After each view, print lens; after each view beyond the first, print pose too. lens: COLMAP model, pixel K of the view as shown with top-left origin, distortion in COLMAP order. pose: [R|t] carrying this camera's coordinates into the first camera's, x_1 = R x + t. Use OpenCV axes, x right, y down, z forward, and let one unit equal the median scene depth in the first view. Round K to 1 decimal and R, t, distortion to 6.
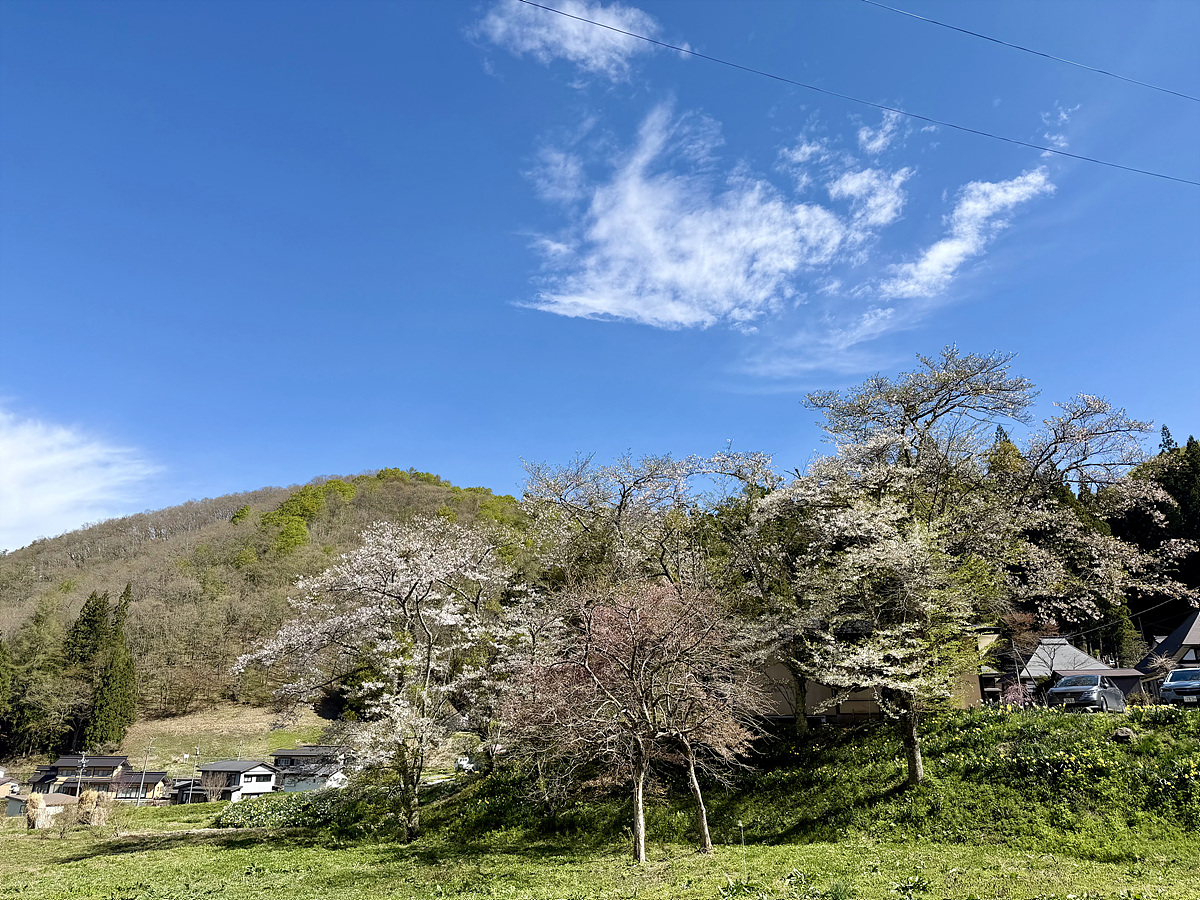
lens RADIAL K [[834.6, 0, 599.8], [0, 834.6, 455.4], [0, 0, 1]] dist [0.065618, -0.083851]
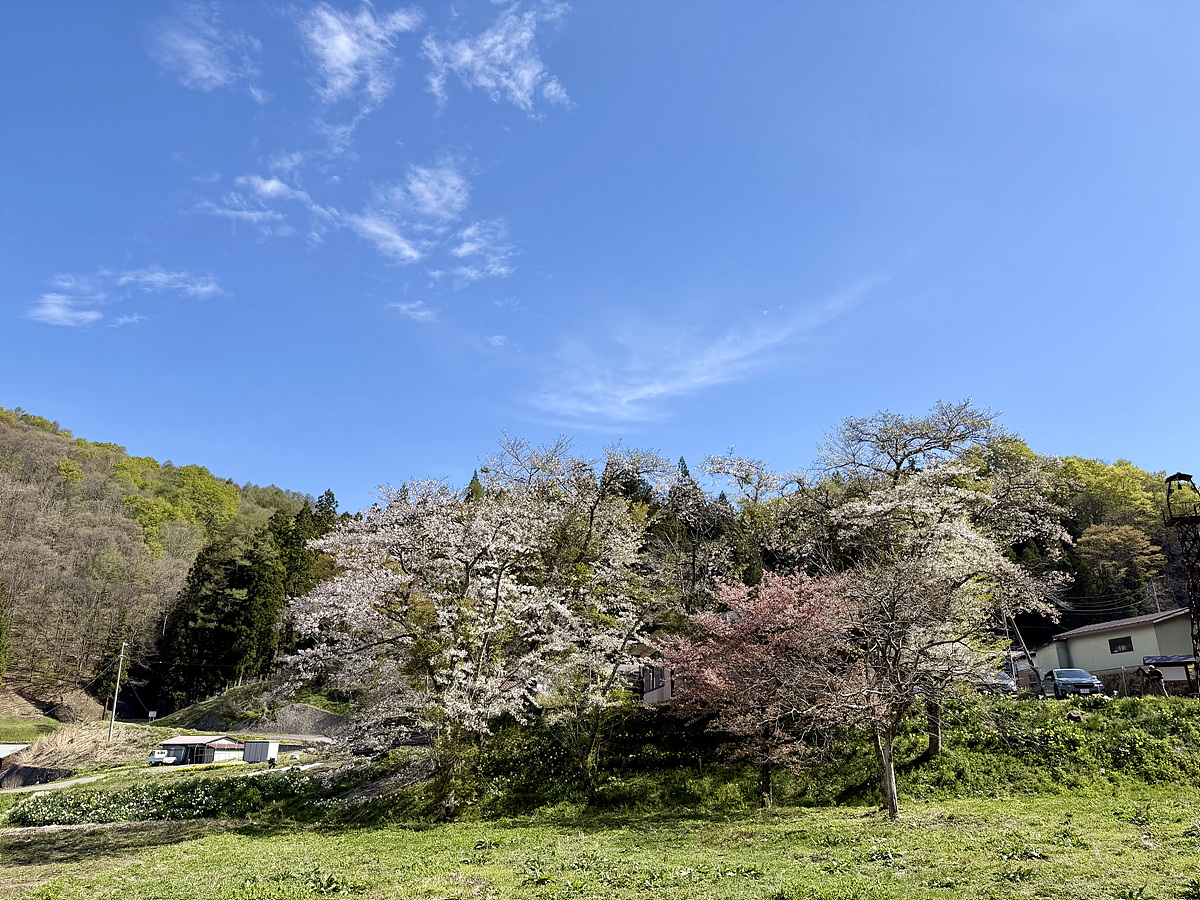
lens RADIAL K [[834.6, 0, 597.4], [0, 834.6, 451.4], [0, 0, 1]] dist [0.065618, -0.083851]
pose [[0.904551, 0.140898, 0.402412, -0.612210], [-0.139937, 0.989645, -0.031953, 0.064058], [-0.402747, -0.027409, 0.914901, 0.094703]]
